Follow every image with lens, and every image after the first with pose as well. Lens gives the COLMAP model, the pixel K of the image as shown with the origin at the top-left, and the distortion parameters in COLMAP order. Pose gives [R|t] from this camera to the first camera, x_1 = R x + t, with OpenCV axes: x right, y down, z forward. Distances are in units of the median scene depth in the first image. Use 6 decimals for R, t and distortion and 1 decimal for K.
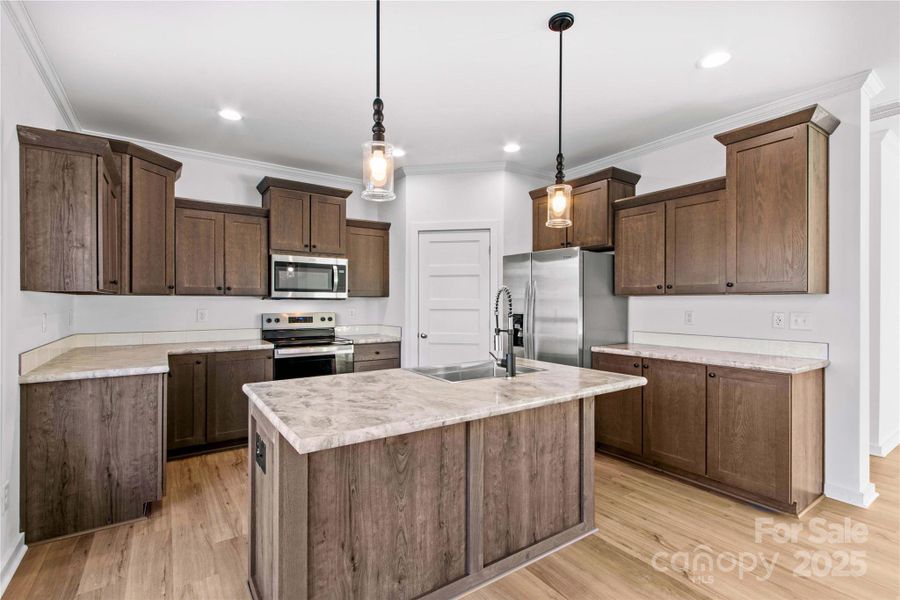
lens RADIAL K [[413.8, 0, 447.3], [0, 413.8, 303.0], [0, 0, 1]] dist [0.016475, -0.005260]
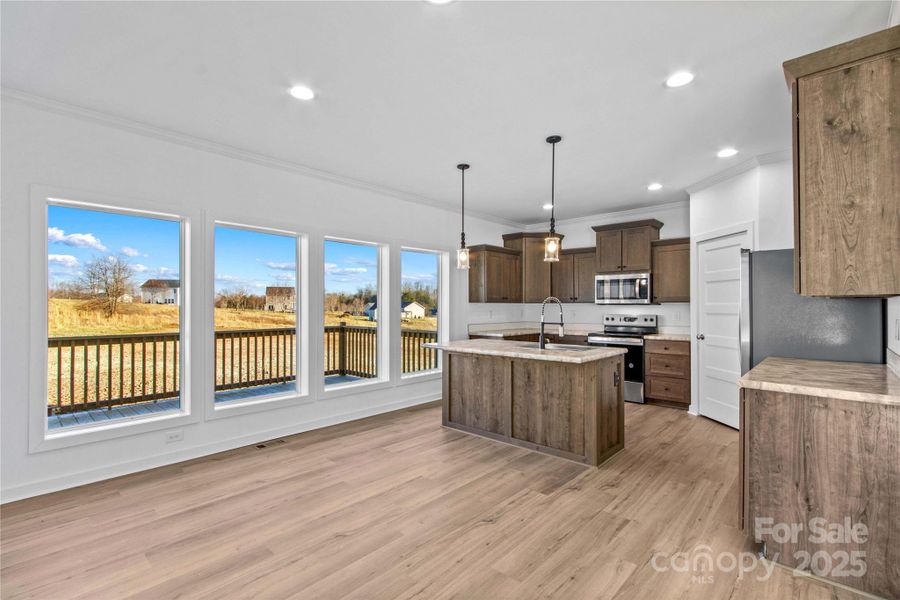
lens RADIAL K [[413.8, 0, 449.1], [0, 413.8, 302.5], [0, 0, 1]] dist [0.016475, -0.005260]
pose [[0.227565, -0.010203, -0.973709, 1.103365], [-0.000662, 0.999943, -0.010633, -0.000707], [0.973763, 0.003064, 0.227545, 0.130836]]
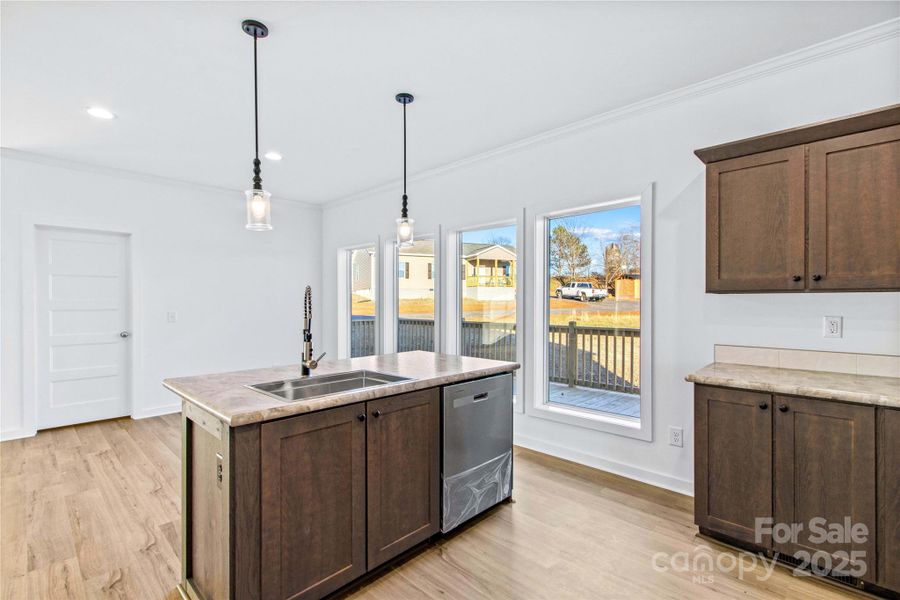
lens RADIAL K [[413.8, 0, 444.0], [0, 413.8, 306.4], [0, 0, 1]] dist [0.016475, -0.005260]
pose [[-0.981348, 0.001875, -0.192232, 0.009208], [-0.000070, 0.999949, 0.010113, -0.000899], [0.192241, 0.009938, -0.981297, 1.281514]]
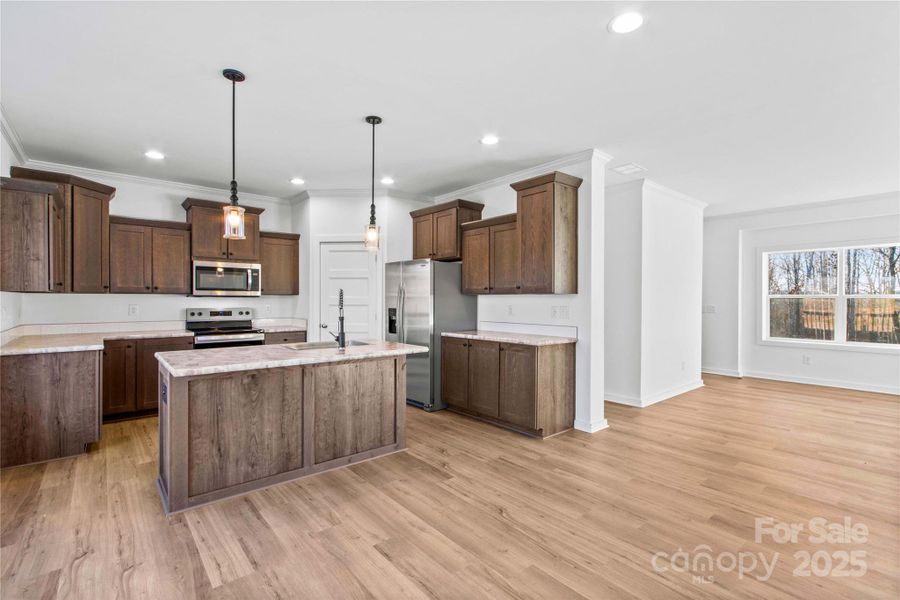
lens RADIAL K [[413.8, 0, 445.2], [0, 413.8, 301.5], [0, 0, 1]] dist [0.016475, -0.005260]
pose [[0.995730, 0.000272, 0.092311, 0.243158], [-0.000603, 0.999993, 0.003567, 0.000715], [-0.092309, -0.003608, 0.995724, -0.354347]]
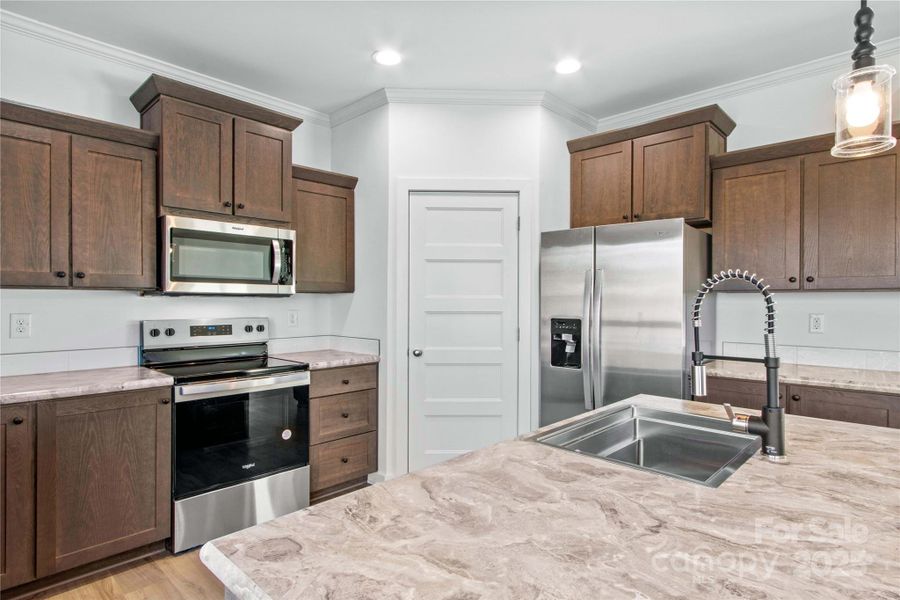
lens RADIAL K [[486.2, 0, 449.9], [0, 486.2, 302.6], [0, 0, 1]] dist [0.009770, -0.002266]
pose [[0.978147, 0.000415, 0.207915, -0.211369], [-0.000858, 0.999998, 0.002040, -0.001131], [-0.207913, -0.002174, 0.978145, 0.316092]]
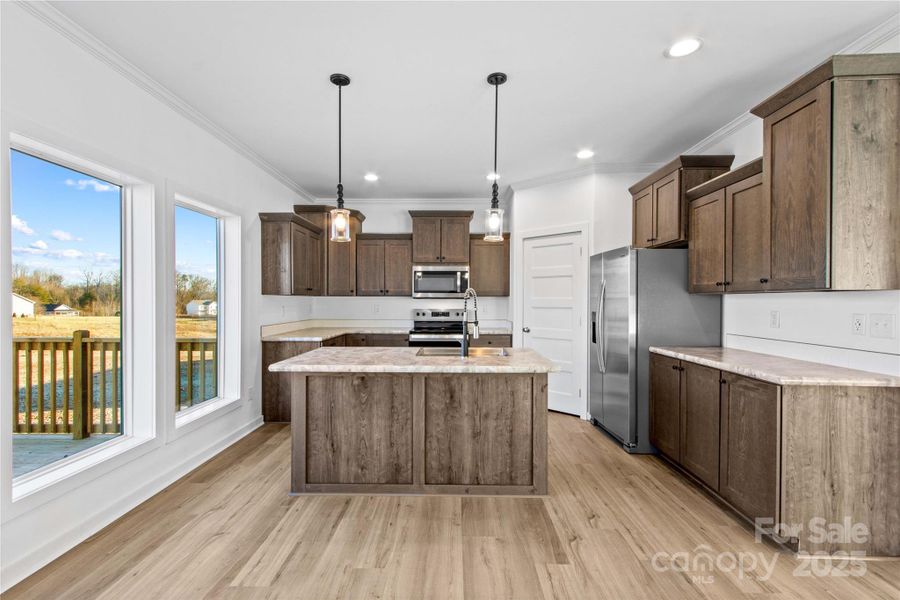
lens RADIAL K [[413.8, 0, 446.5], [0, 413.8, 303.4], [0, 0, 1]] dist [0.016475, -0.005260]
pose [[0.814891, 0.004233, -0.579598, 0.540398], [-0.001940, 0.999988, 0.004575, 0.000730], [0.579611, -0.002603, 0.814889, -0.071327]]
